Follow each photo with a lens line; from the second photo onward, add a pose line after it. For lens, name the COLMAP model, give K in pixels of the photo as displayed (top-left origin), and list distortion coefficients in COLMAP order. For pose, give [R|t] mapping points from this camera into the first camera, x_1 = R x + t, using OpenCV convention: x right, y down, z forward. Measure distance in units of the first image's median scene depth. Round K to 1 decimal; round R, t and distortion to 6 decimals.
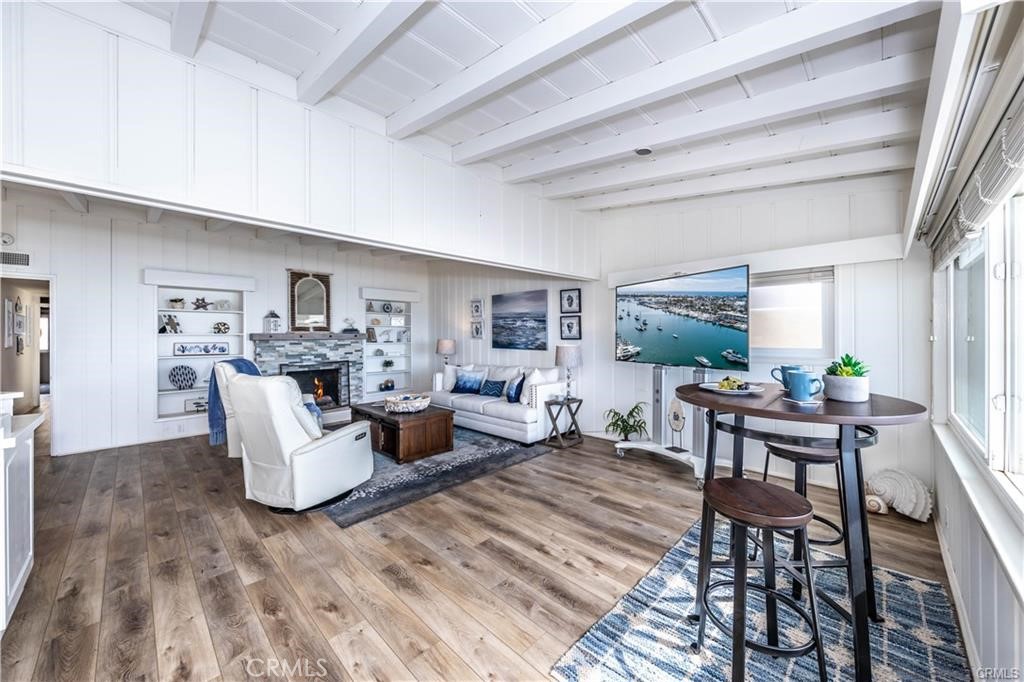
lens RADIAL K [[374.2, 0, 515.6], [0, 374.2, 336.0], [0, 0, 1]] dist [0.013757, 0.000118]
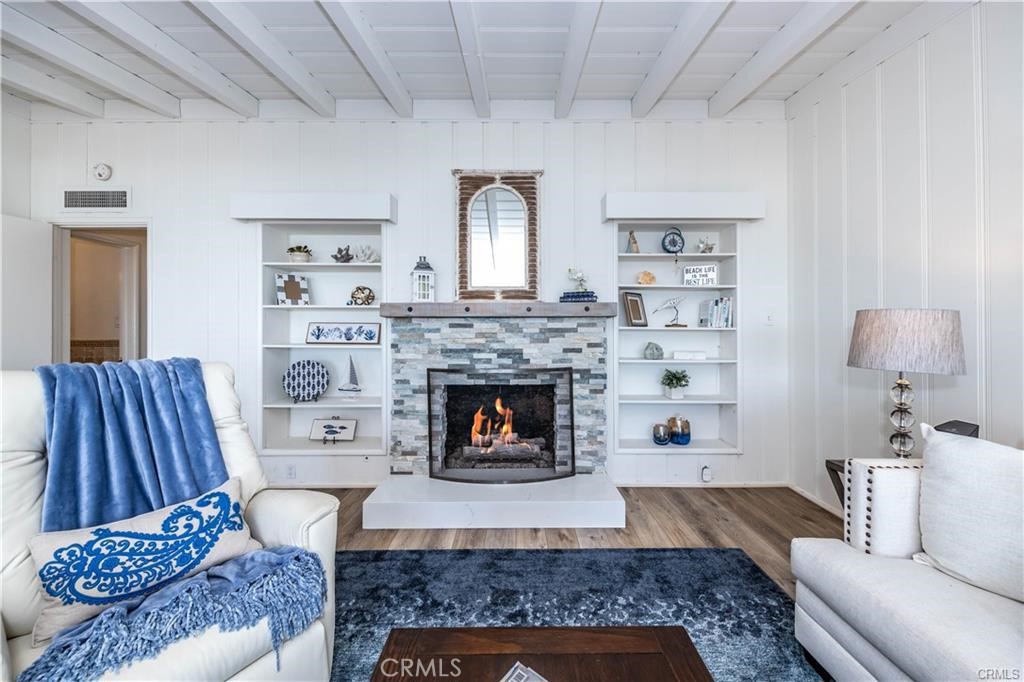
lens RADIAL K [[374.2, 0, 520.1], [0, 374.2, 330.3], [0, 0, 1]] dist [0.013757, 0.000118]
pose [[0.704331, 0.004456, -0.709858, -0.208402], [-0.006605, 0.999978, -0.000277, 0.026156], [0.709841, 0.004884, 0.704345, 0.733540]]
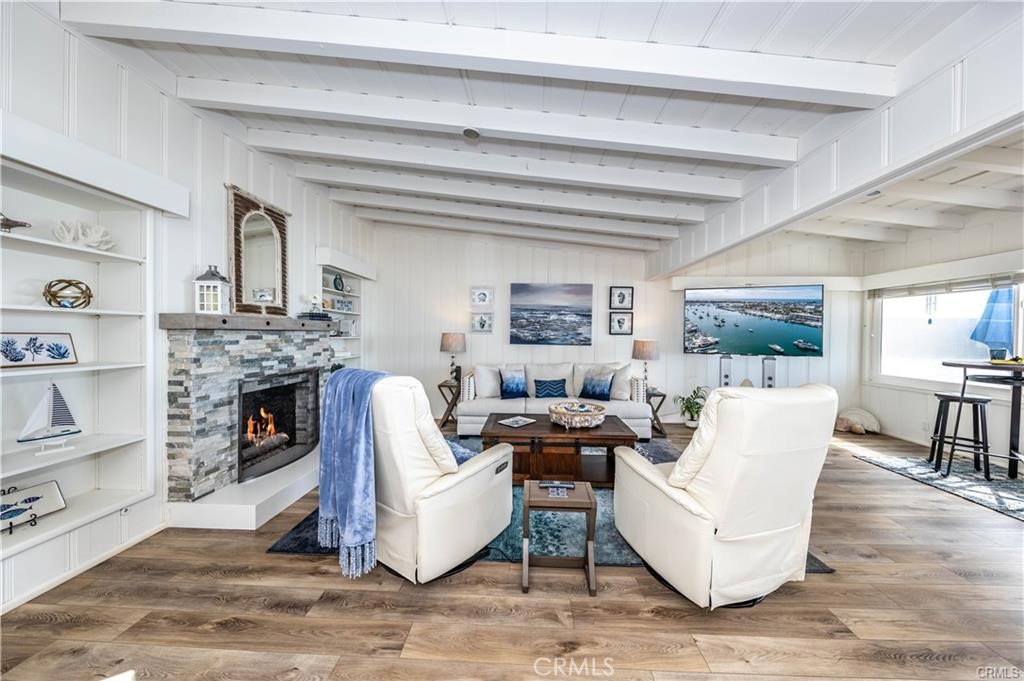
lens RADIAL K [[347.9, 0, 515.8], [0, 347.9, 344.7], [0, 0, 1]] dist [-0.005351, -0.000212]
pose [[0.743783, -0.007726, 0.668376, -0.641169], [-0.009244, 0.999719, 0.021843, 0.016869], [-0.668357, -0.022425, 0.743503, 0.419645]]
